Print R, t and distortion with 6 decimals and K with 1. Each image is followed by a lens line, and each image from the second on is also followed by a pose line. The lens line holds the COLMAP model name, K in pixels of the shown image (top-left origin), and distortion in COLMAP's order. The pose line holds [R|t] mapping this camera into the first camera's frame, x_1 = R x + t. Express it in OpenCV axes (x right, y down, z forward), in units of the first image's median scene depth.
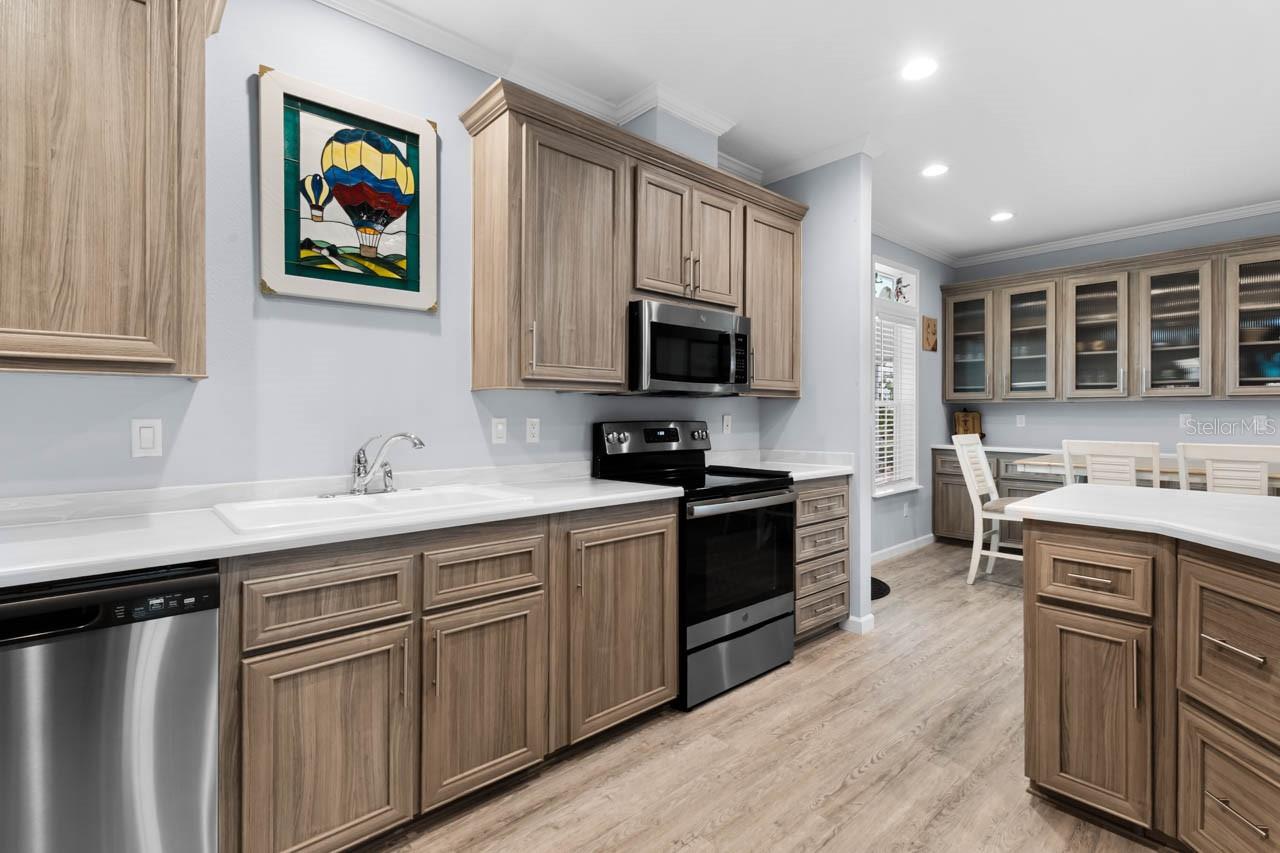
lens RADIAL K [[578.0, 0, 637.9], [0, 578.0, 411.1], [0, 0, 1]] dist [0.003511, -0.002565]
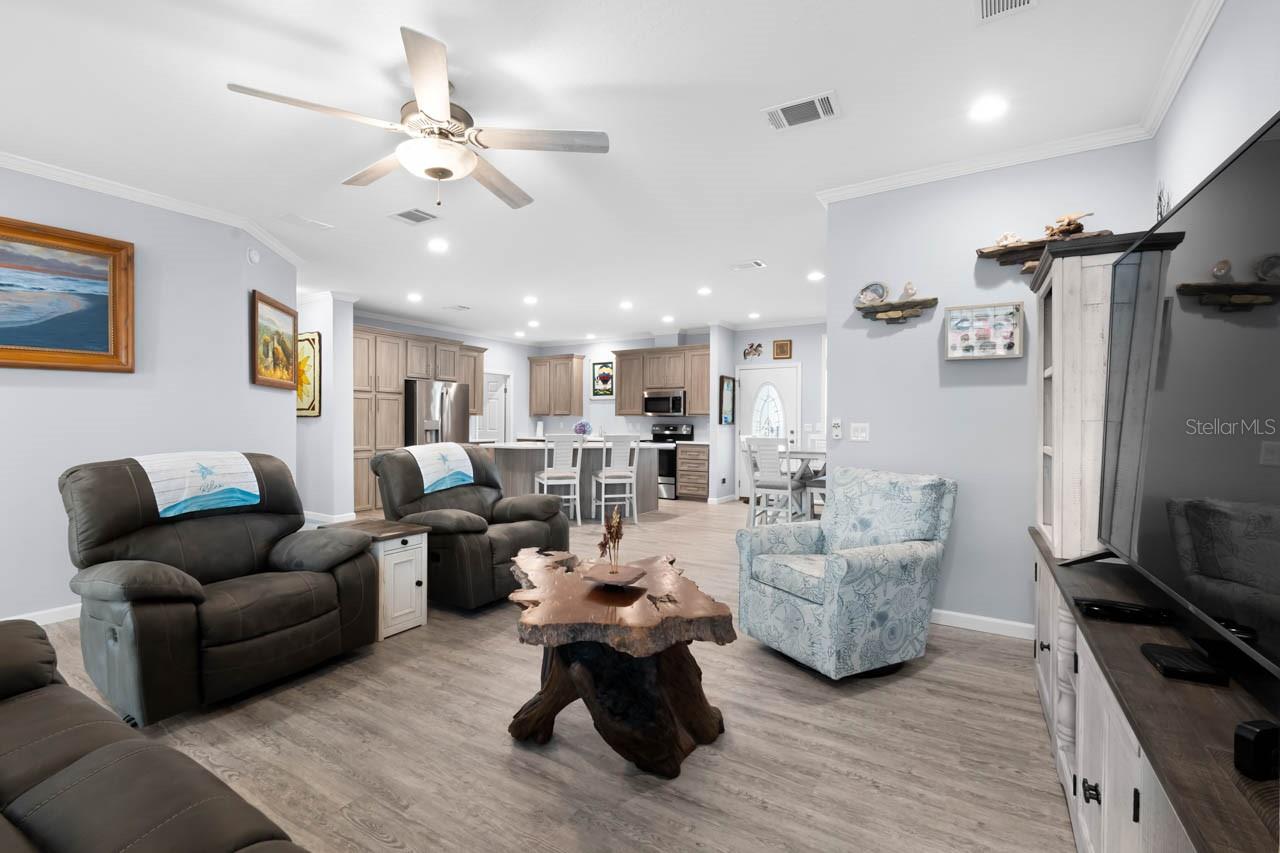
lens RADIAL K [[578.0, 0, 636.1], [0, 578.0, 424.5], [0, 0, 1]] dist [0.003511, -0.002565]
pose [[0.294860, 0.005388, -0.955525, 3.698553], [-0.004477, 0.999981, 0.004257, 0.005786], [0.955530, 0.003022, 0.294878, -0.172330]]
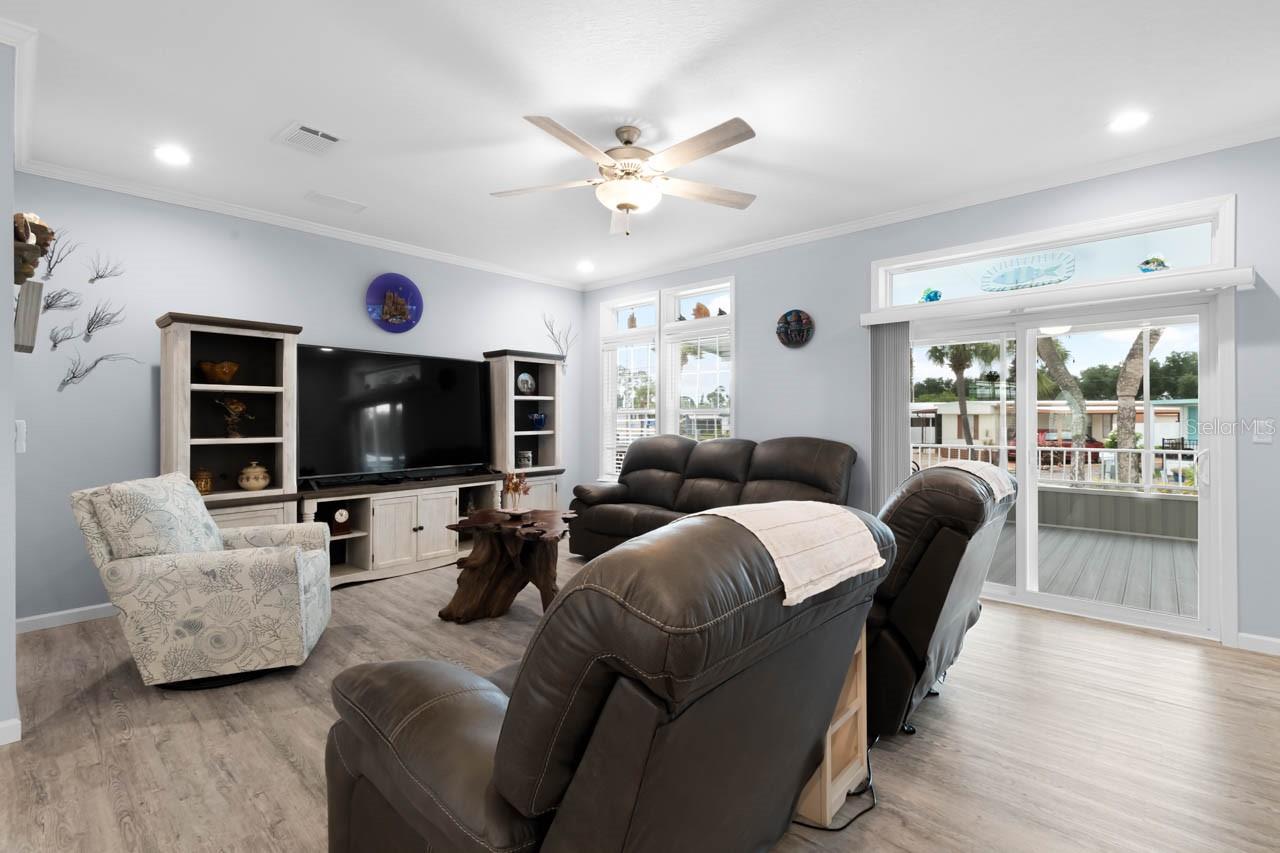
lens RADIAL K [[578.0, 0, 629.8], [0, 578.0, 418.3], [0, 0, 1]] dist [0.003511, -0.002565]
pose [[-0.119843, 0.000132, 0.992793, 1.332260], [0.005560, 0.999984, 0.000538, -0.000386], [-0.992777, 0.005585, -0.119842, -0.059501]]
